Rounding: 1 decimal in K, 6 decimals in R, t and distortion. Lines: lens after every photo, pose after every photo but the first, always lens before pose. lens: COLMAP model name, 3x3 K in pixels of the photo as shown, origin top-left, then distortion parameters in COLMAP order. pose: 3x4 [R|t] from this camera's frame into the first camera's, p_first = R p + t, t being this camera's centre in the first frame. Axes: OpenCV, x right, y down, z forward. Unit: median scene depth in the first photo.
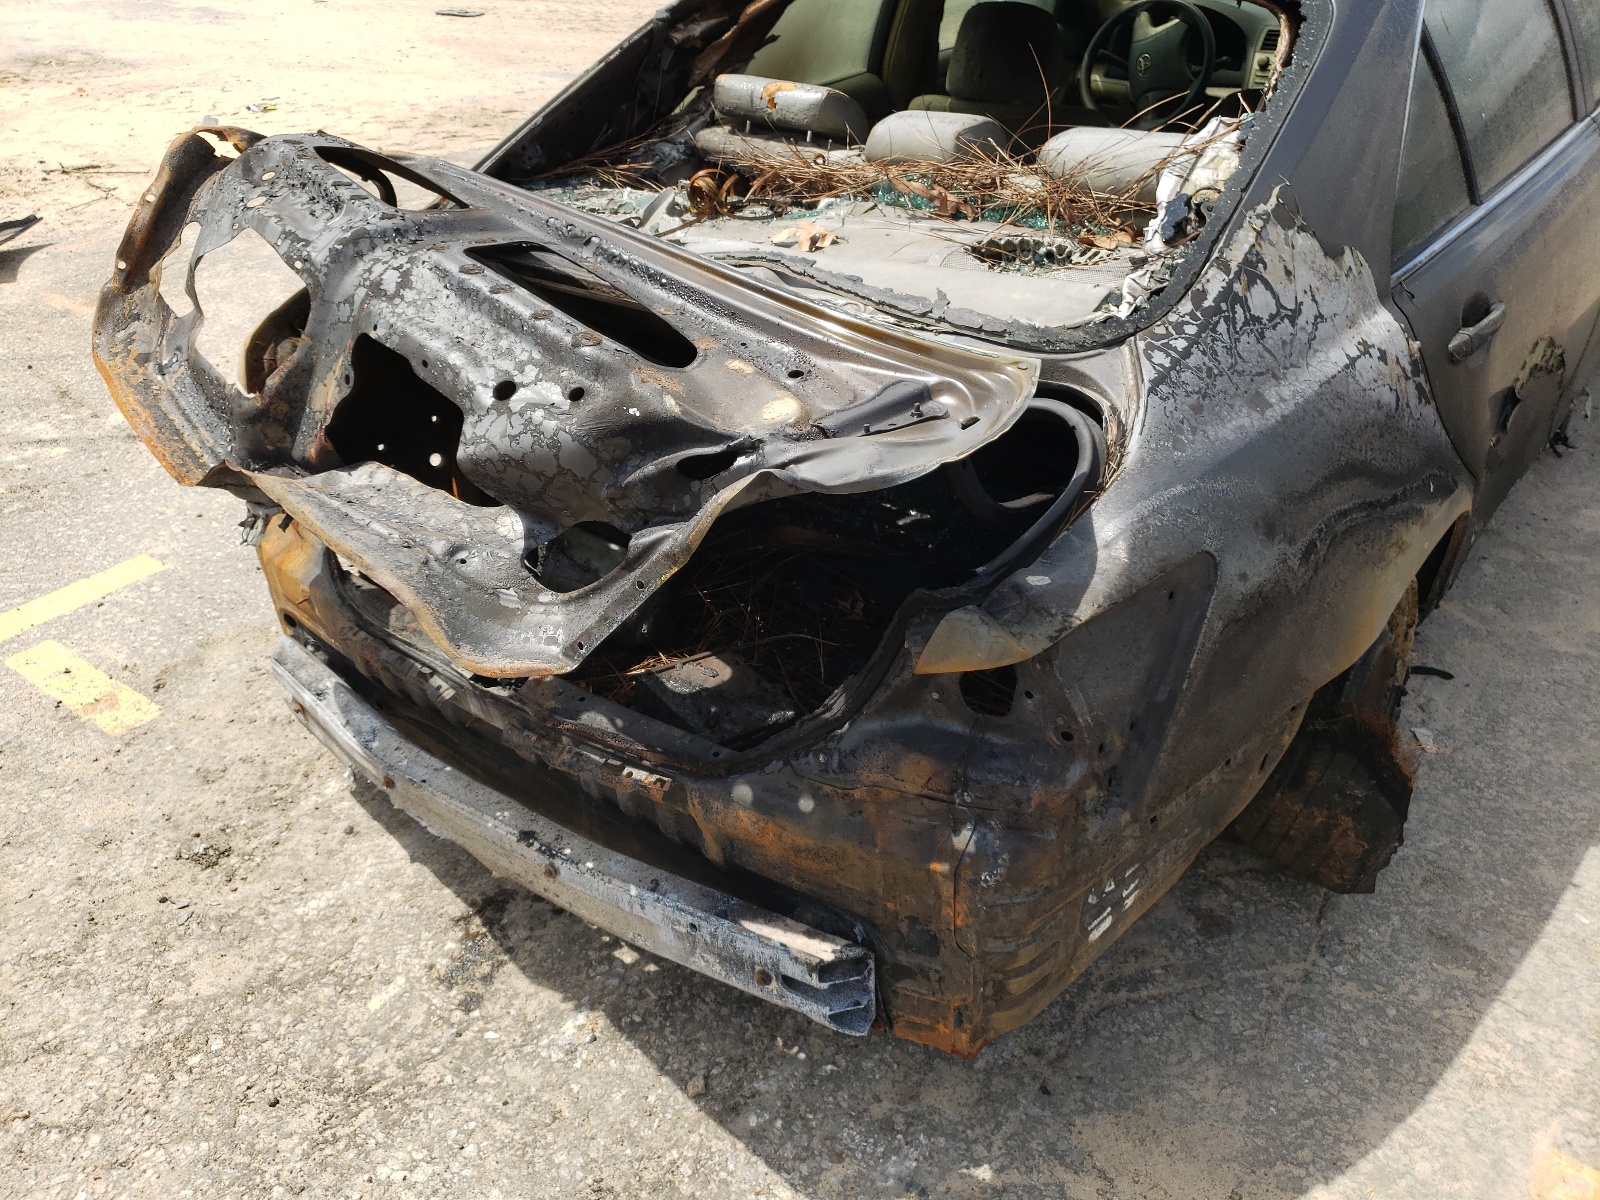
lens RADIAL K [[1277.4, 0, 792.8], [0, 1277.4, 618.9], [0, 0, 1]] dist [0.007988, 0.008974]
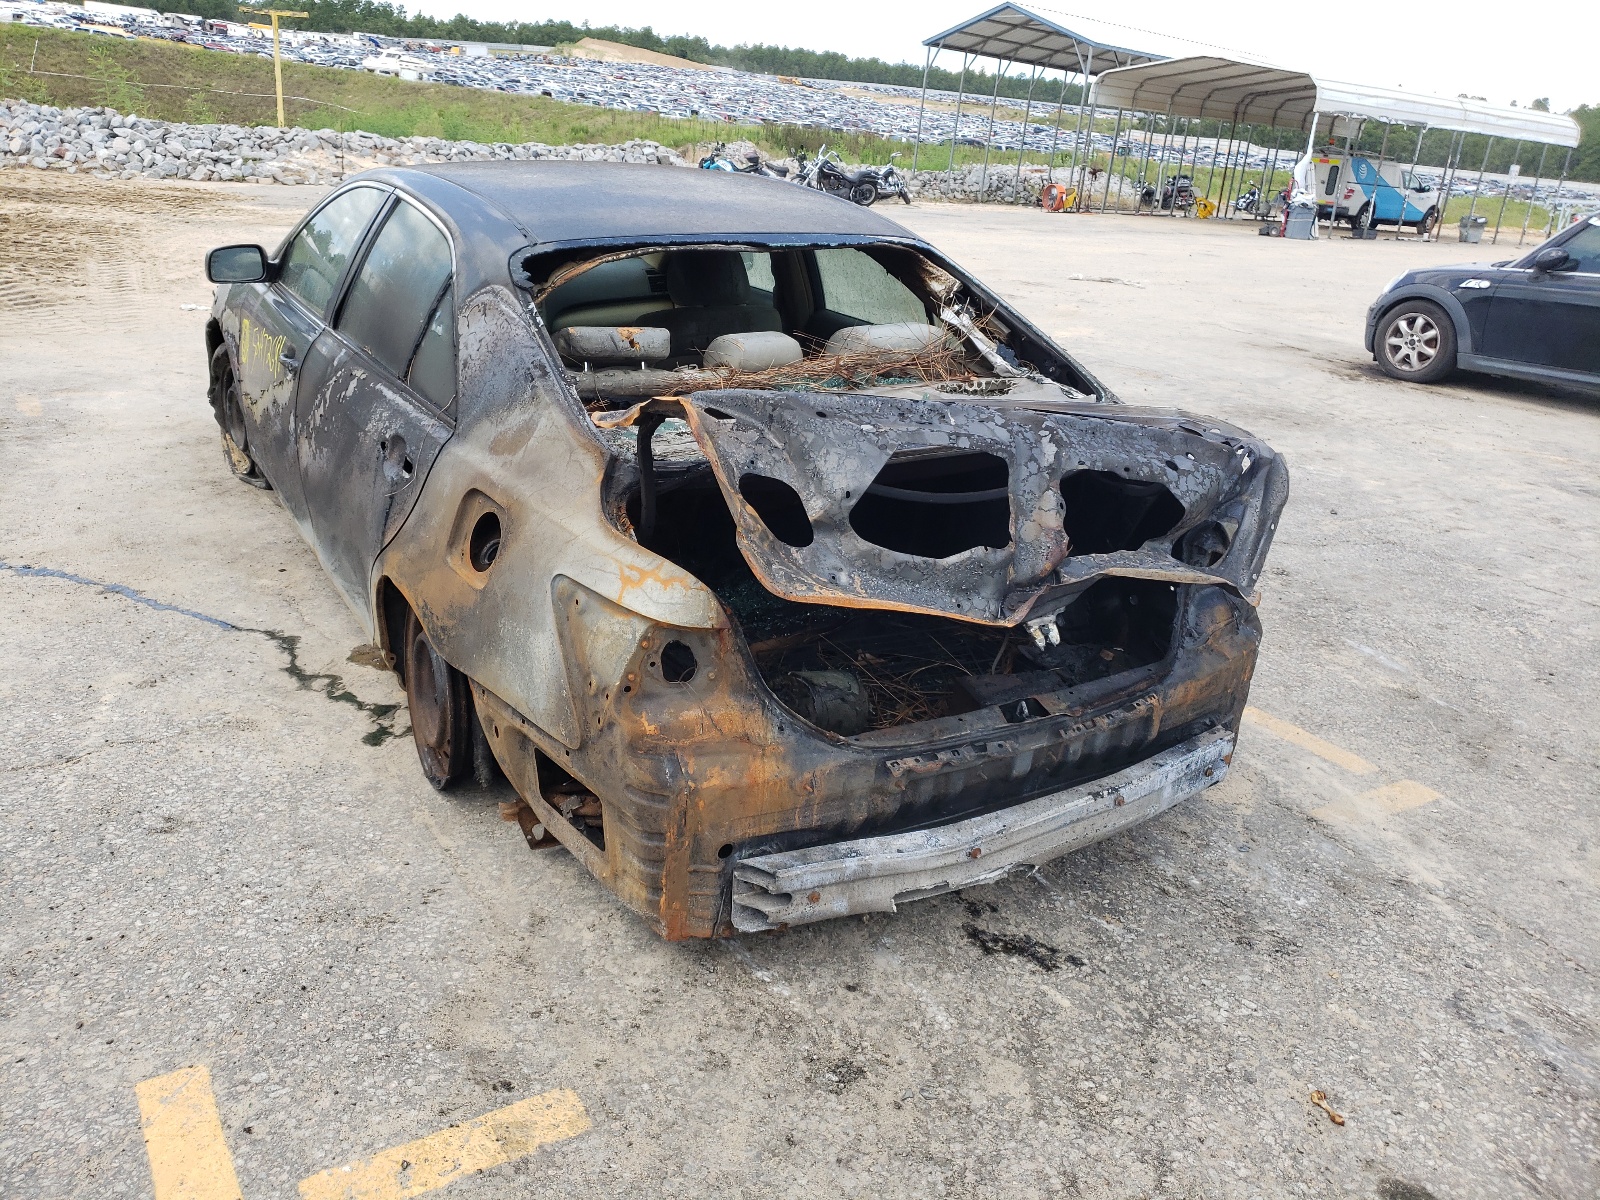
lens RADIAL K [[1224.6, 0, 793.0], [0, 1224.6, 591.4], [0, 0, 1]] dist [0.029810, 0.003072]
pose [[0.358286, -0.282518, 0.889840, -1.504989], [0.437159, 0.892938, 0.107483, -0.337891], [-0.824938, 0.350492, 0.443433, 0.577782]]
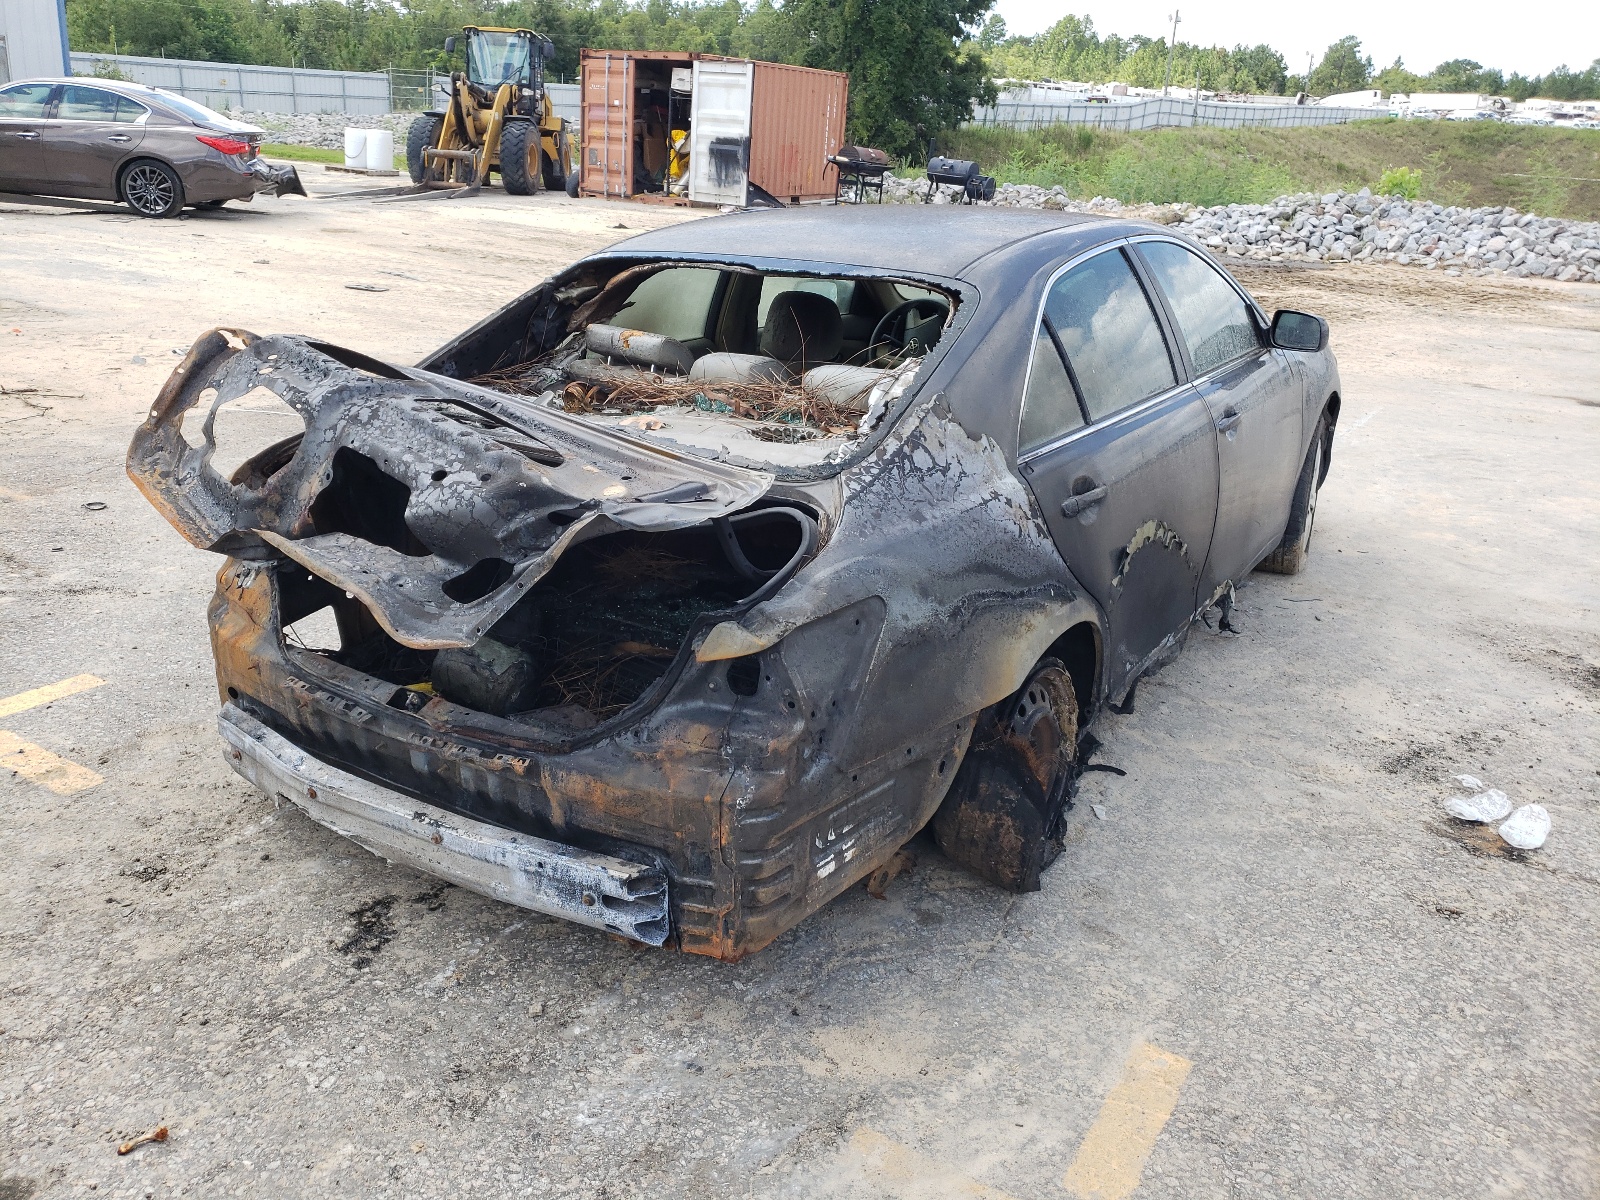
lens RADIAL K [[1252.9, 0, 800.0], [0, 1252.9, 600.0], [0, 0, 1]] dist [0.042430, -0.034213]
pose [[0.993458, 0.030917, 0.109929, 0.041417], [-0.006022, 0.975496, -0.219934, 0.236441], [-0.114035, 0.217833, 0.969301, -0.406543]]
